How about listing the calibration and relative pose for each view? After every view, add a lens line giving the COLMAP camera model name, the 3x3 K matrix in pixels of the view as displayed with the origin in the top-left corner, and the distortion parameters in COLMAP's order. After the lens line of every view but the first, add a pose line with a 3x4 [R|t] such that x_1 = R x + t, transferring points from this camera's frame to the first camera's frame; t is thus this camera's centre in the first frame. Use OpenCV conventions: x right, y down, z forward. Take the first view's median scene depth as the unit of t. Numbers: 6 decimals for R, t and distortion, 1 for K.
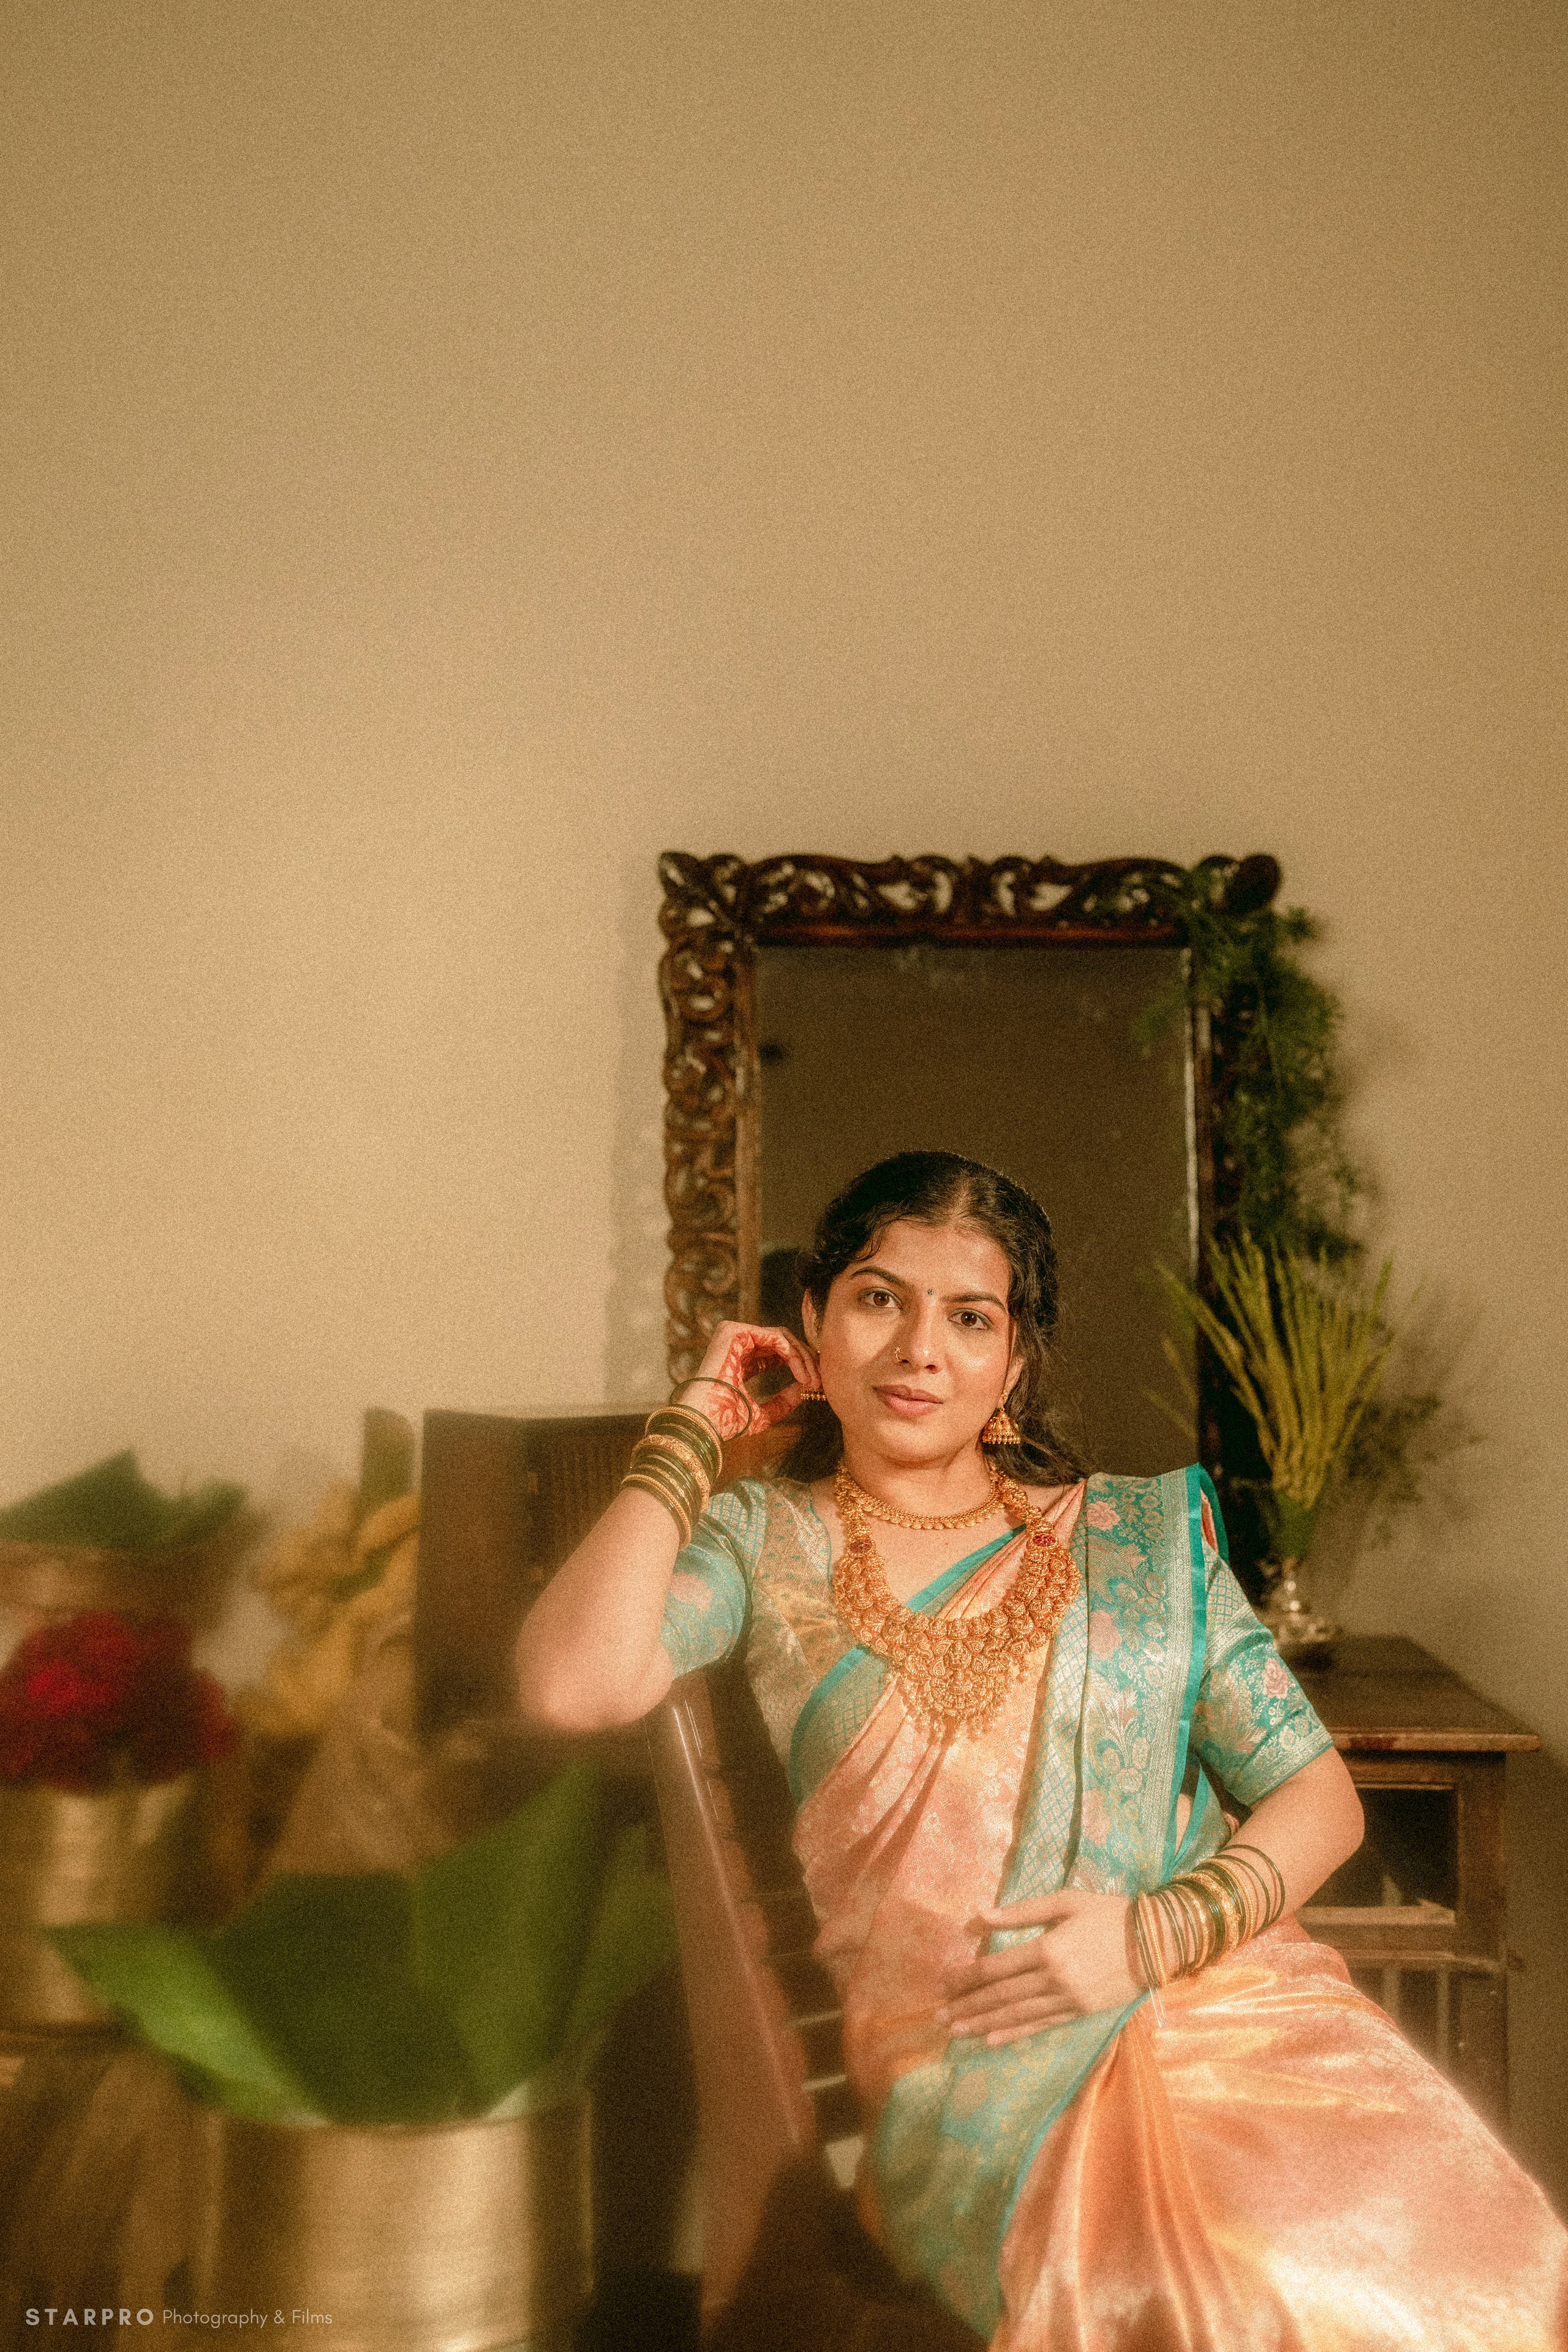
lens RADIAL K [[3221.9, 0, 785.2], [0, 3221.9, 1165.3], [0, 0, 1]] dist [-0.012537, 0.000000]
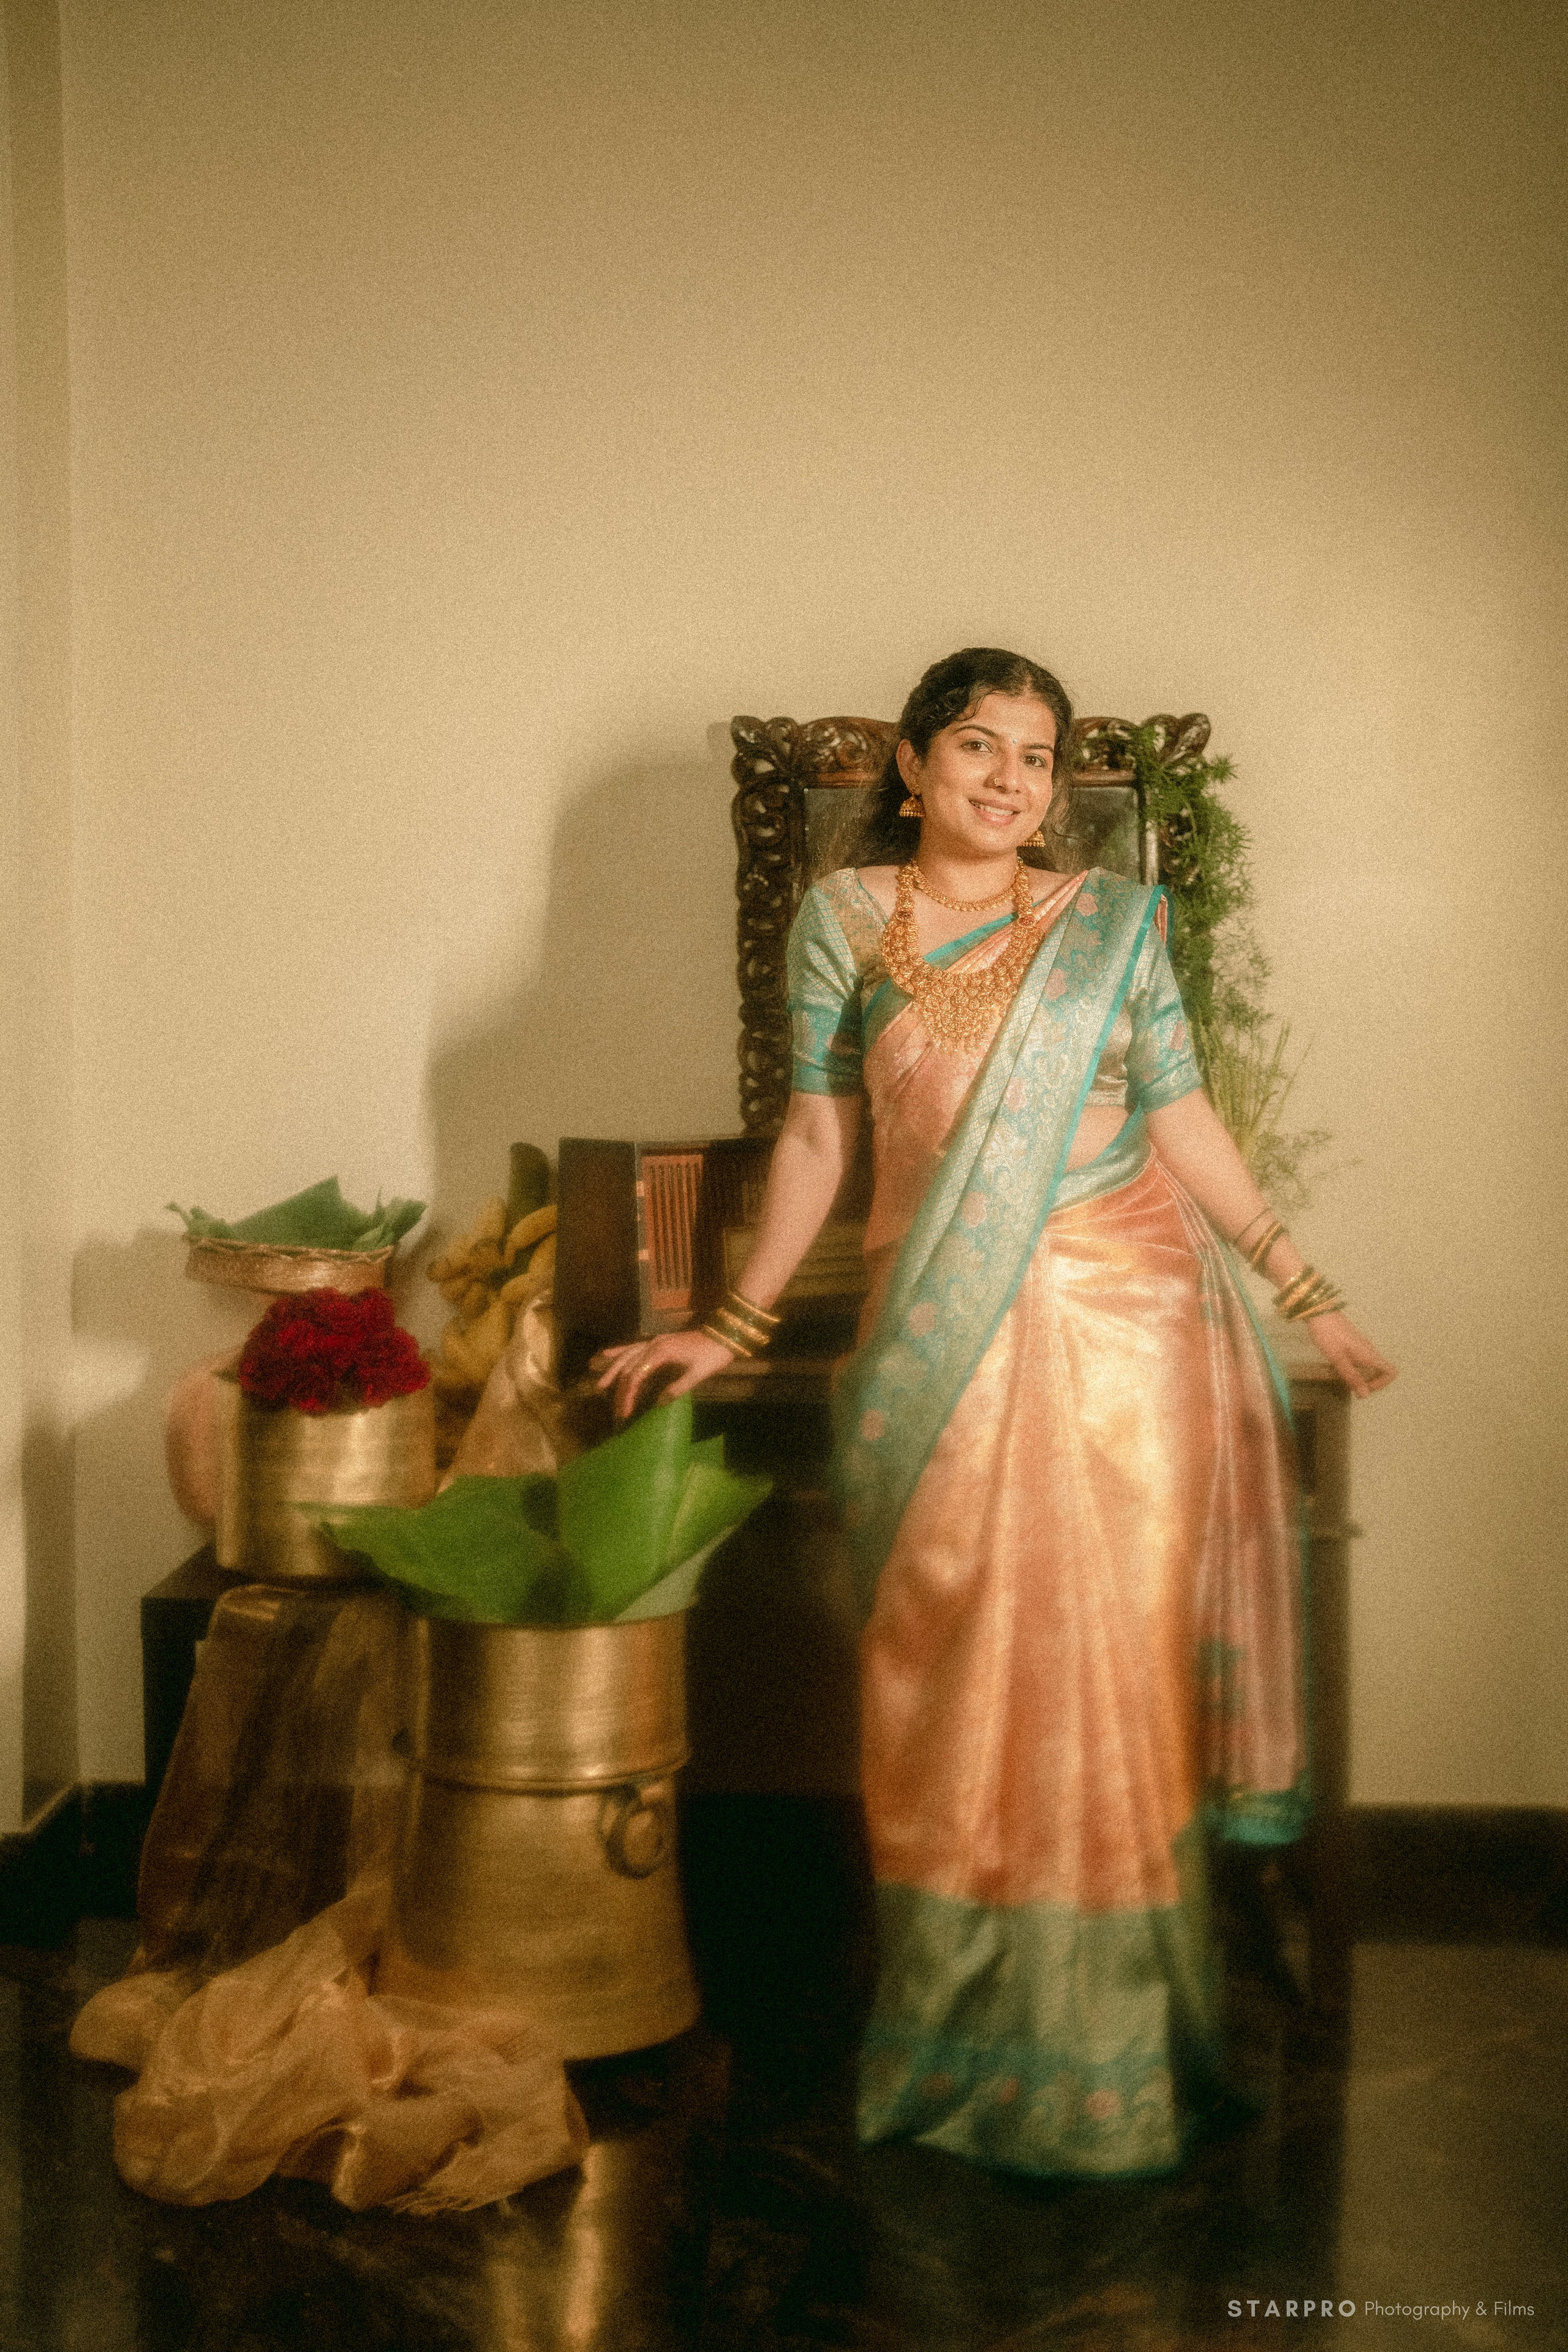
lens RADIAL K [[3221.9, 0, 805.9], [0, 3221.9, 1173.2], [0, 0, 1]] dist [-0.012537, 0.000000]
pose [[0.999734, -0.005695, -0.022342, 0.018907], [0.007077, 0.998033, 0.062293, 0.006213], [0.021943, -0.062434, 0.997808, -0.311434]]
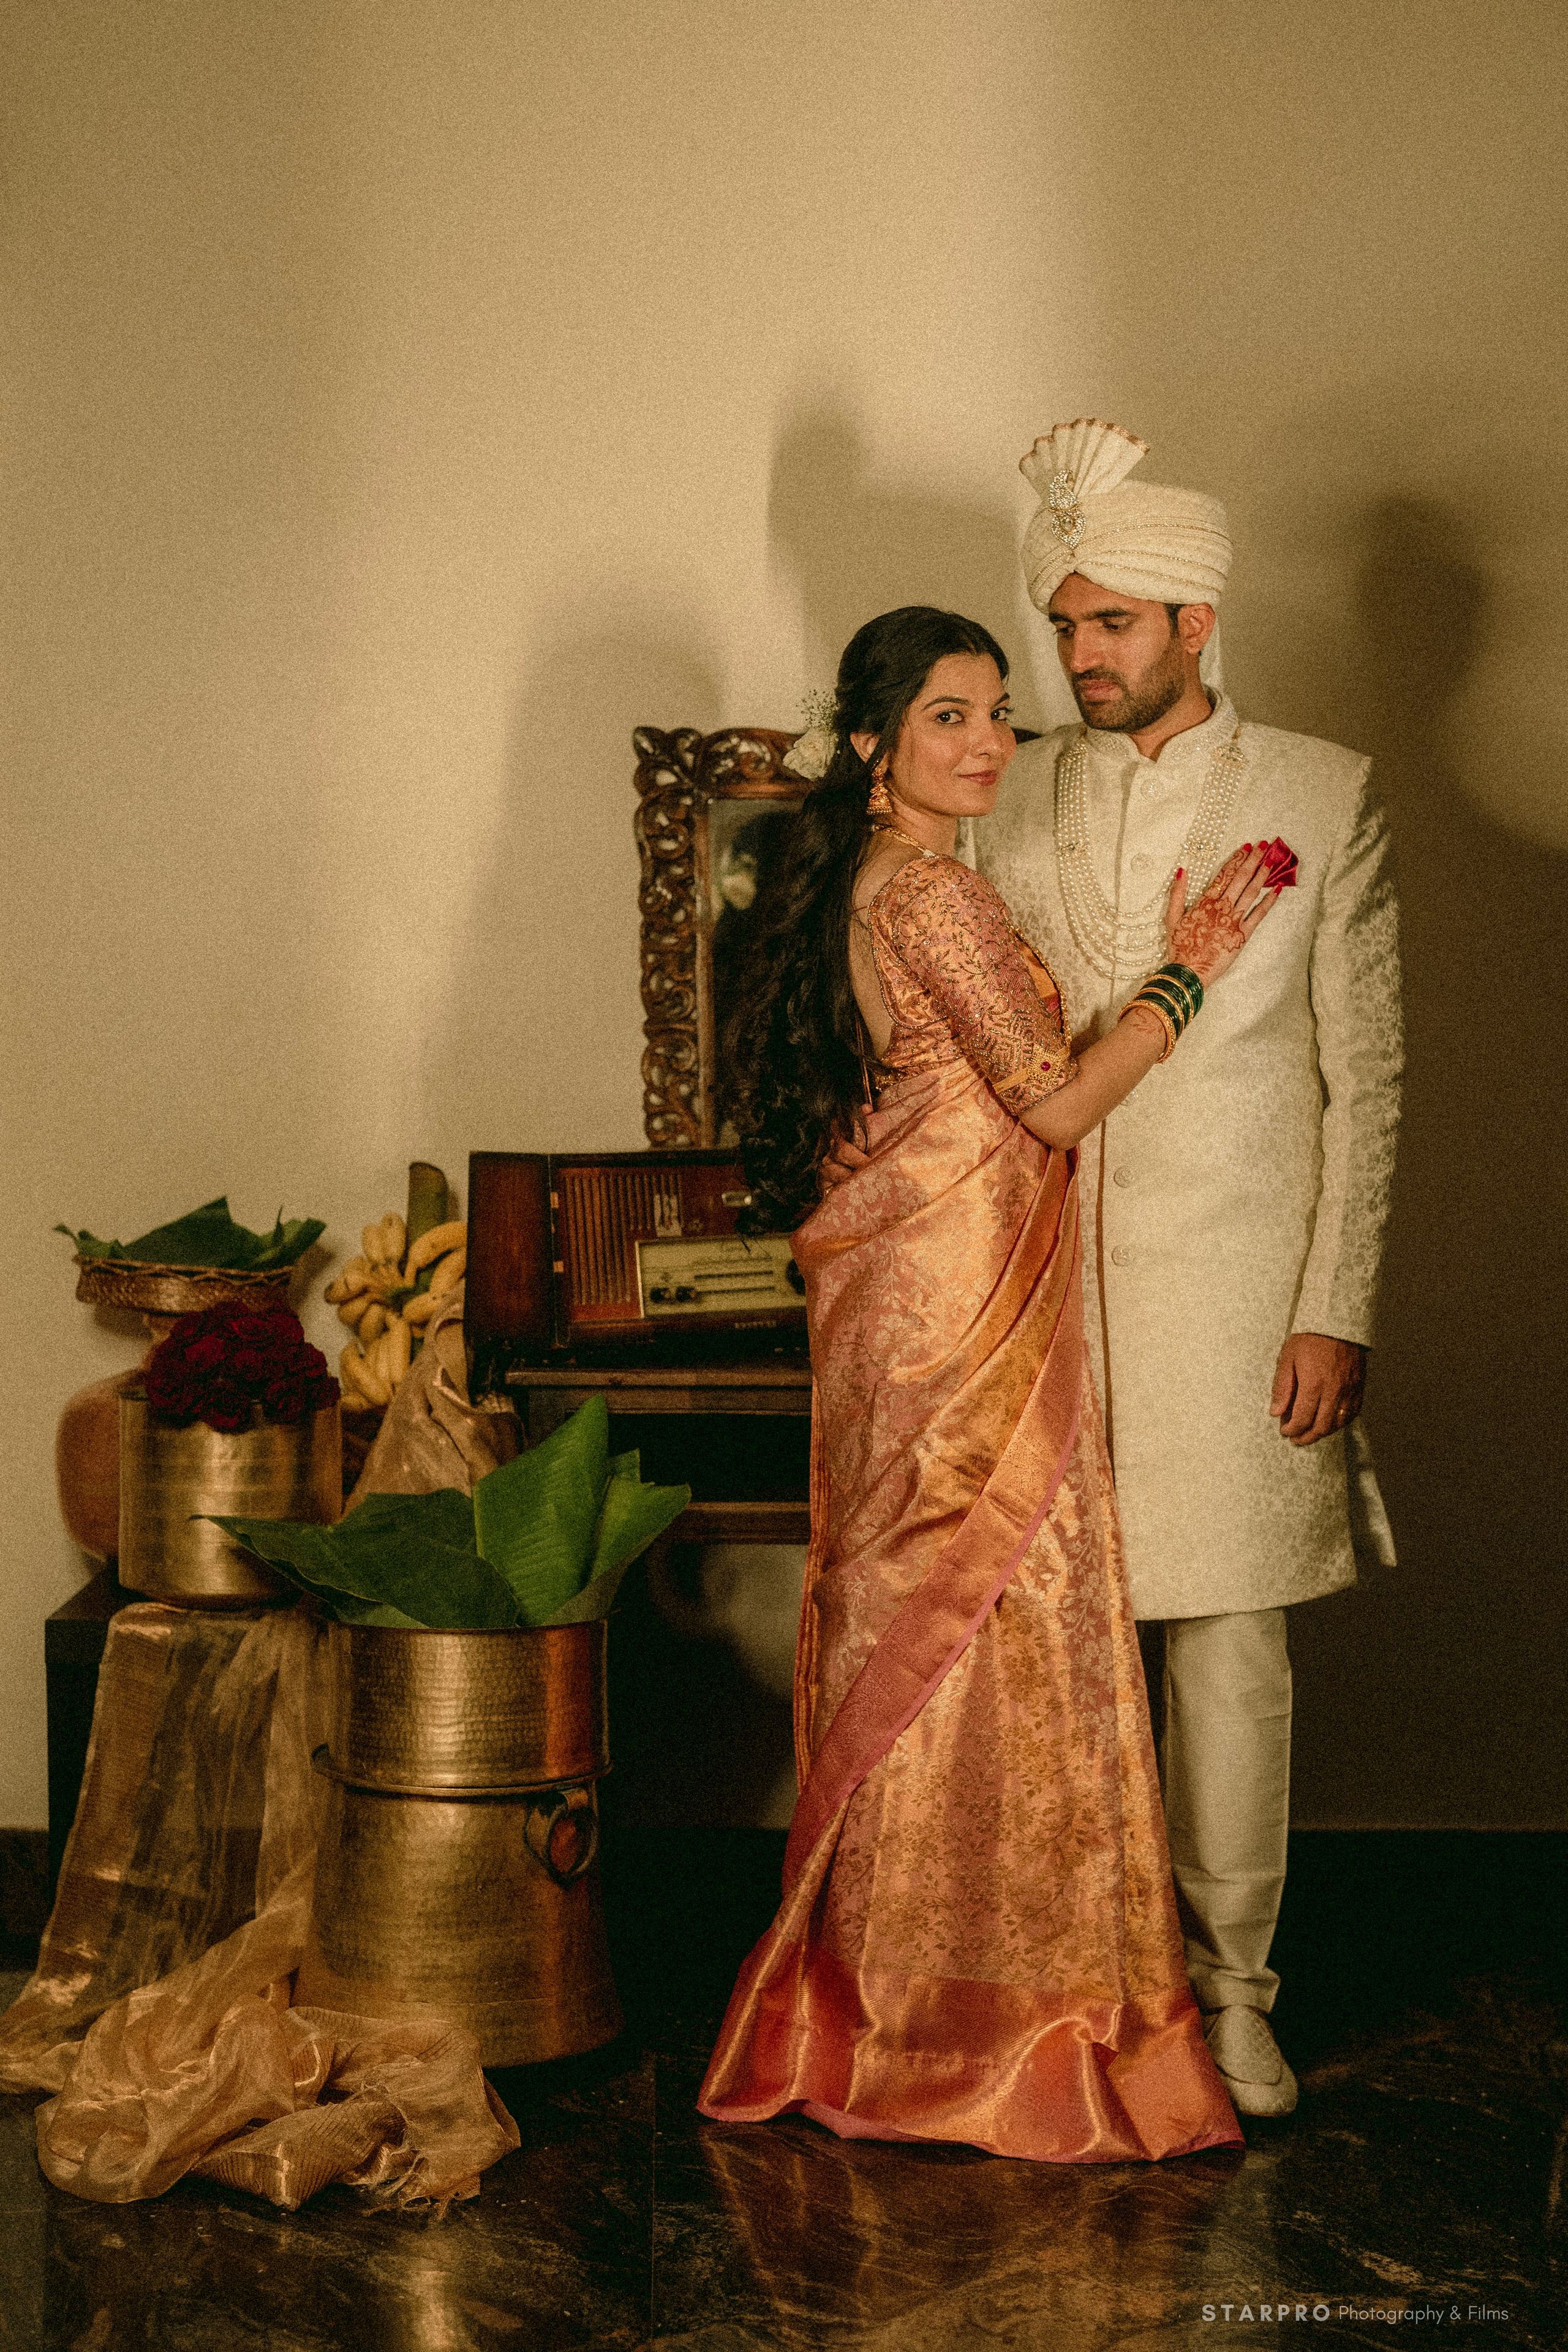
lens RADIAL K [[3619.5, 0, 803.1], [0, 3619.5, 1187.5], [0, 0, 1]] dist [-0.013642, 0.000000]
pose [[0.999589, -0.010540, 0.026667, -0.012184], [0.009392, 0.999038, 0.042826, 0.024770], [-0.027093, -0.042558, 0.998727, -0.448471]]
